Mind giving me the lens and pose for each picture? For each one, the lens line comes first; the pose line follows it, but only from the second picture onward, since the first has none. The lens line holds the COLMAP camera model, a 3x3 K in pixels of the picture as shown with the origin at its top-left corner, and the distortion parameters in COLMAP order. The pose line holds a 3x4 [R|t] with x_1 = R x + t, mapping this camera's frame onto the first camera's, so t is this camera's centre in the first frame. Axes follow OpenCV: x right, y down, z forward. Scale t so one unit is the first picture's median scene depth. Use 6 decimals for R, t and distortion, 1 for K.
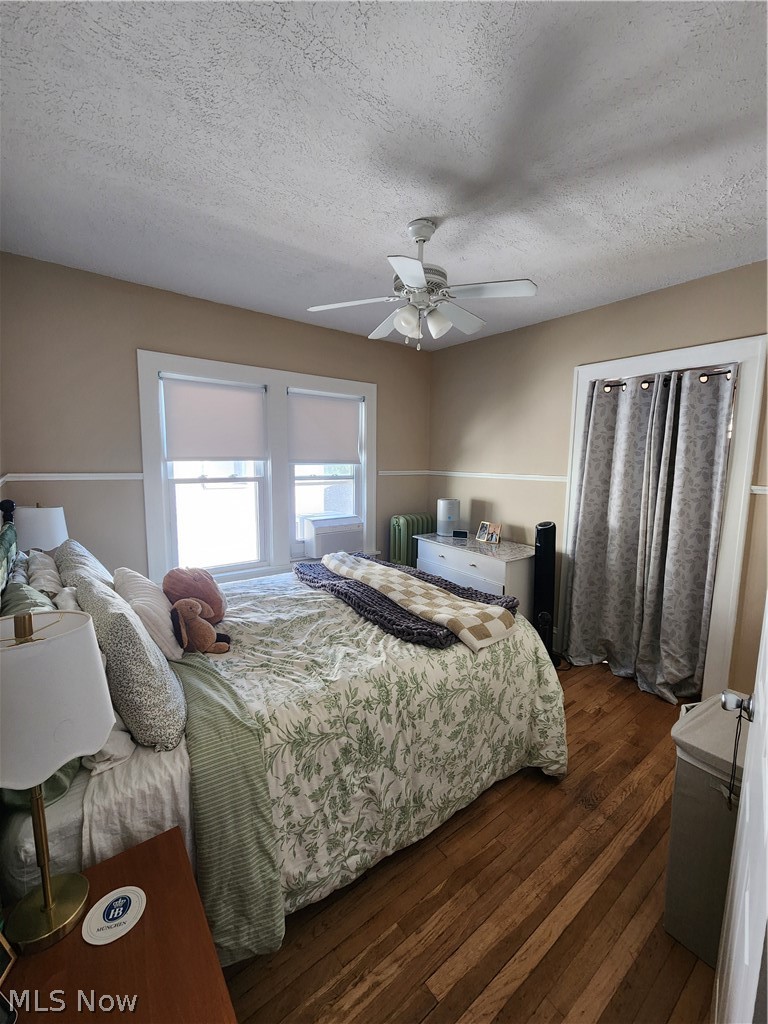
lens RADIAL K [[420.1, 0, 383.2], [0, 420.1, 521.2], [0, 0, 1]] dist [0.001202, 0.000055]
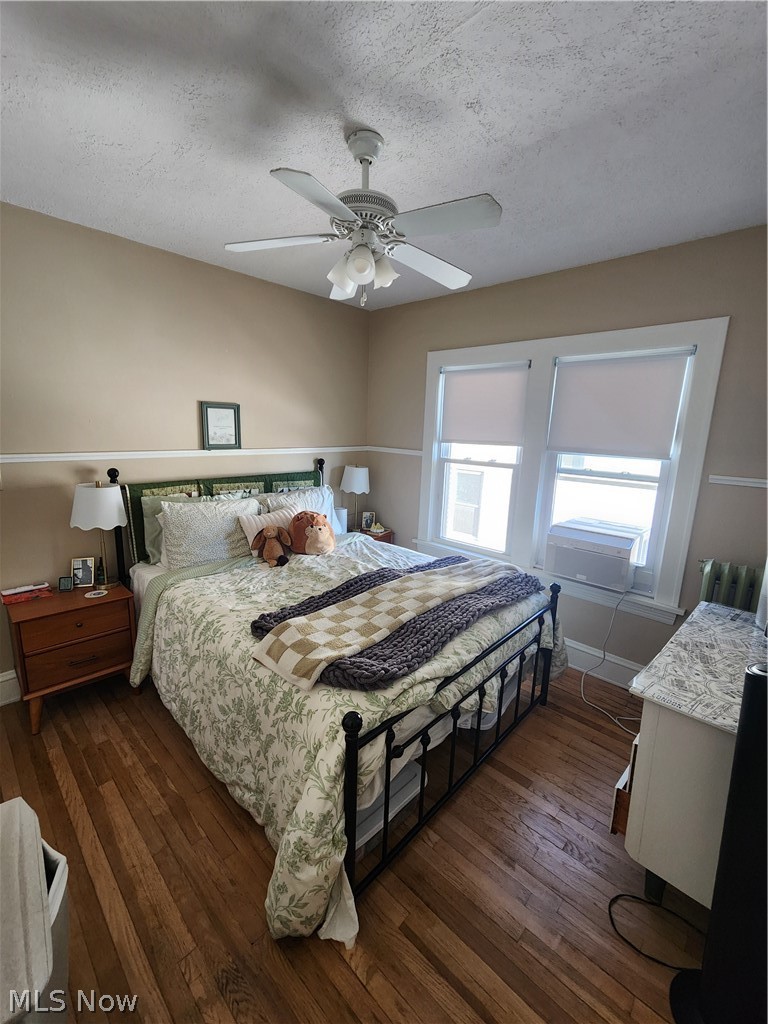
lens RADIAL K [[420.1, 0, 383.2], [0, 420.1, 521.2], [0, 0, 1]] dist [0.001202, 0.000055]
pose [[0.154057, 0.204982, -0.966565, 0.706654], [-0.182048, 0.967385, 0.176140, -0.116408], [0.971146, 0.148825, 0.186349, 0.706192]]
